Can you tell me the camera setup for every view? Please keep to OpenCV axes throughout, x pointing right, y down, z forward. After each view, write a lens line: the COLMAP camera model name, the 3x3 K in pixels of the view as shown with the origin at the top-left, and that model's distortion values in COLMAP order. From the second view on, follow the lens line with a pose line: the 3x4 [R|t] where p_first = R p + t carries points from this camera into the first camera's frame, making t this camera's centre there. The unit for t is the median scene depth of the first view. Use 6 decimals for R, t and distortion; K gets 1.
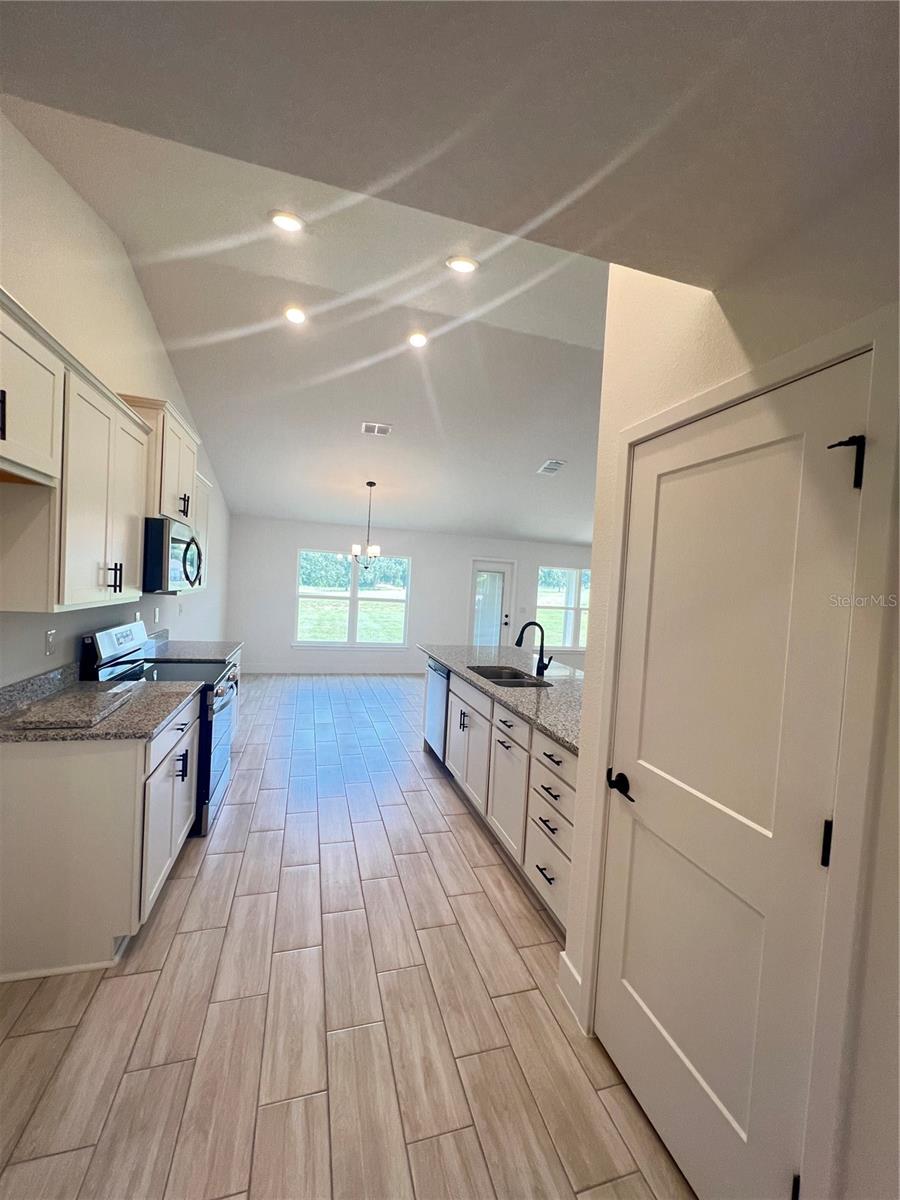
lens RADIAL K [[484.1, 0, 441.8], [0, 484.1, 597.1], [0, 0, 1]] dist [0.002007, -0.001298]
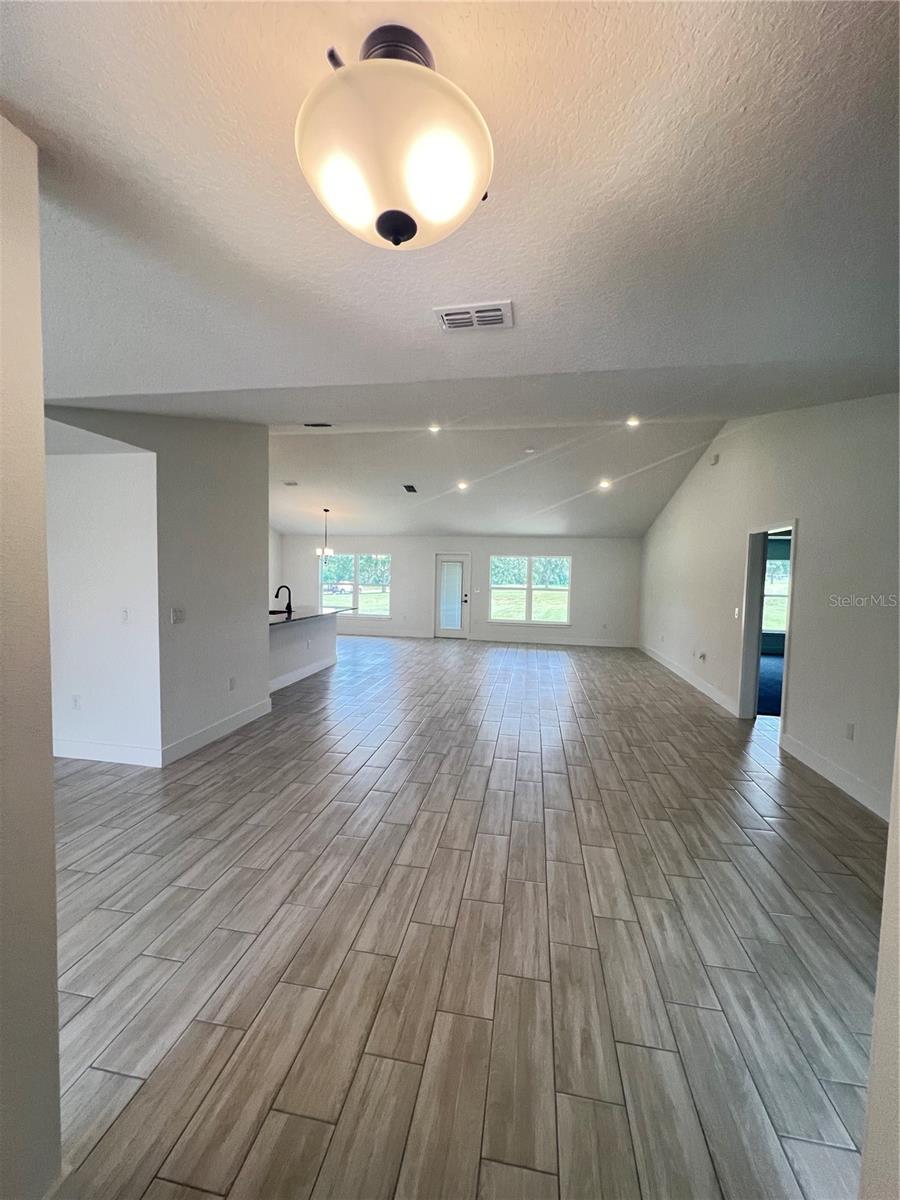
lens RADIAL K [[484.1, 0, 452.3], [0, 484.1, 607.6], [0, 0, 1]] dist [0.002007, -0.001298]
pose [[0.891068, -0.011080, -0.453734, 0.233059], [0.020176, 0.999681, 0.015212, 0.017412], [0.453420, -0.022709, 0.891007, -0.054411]]
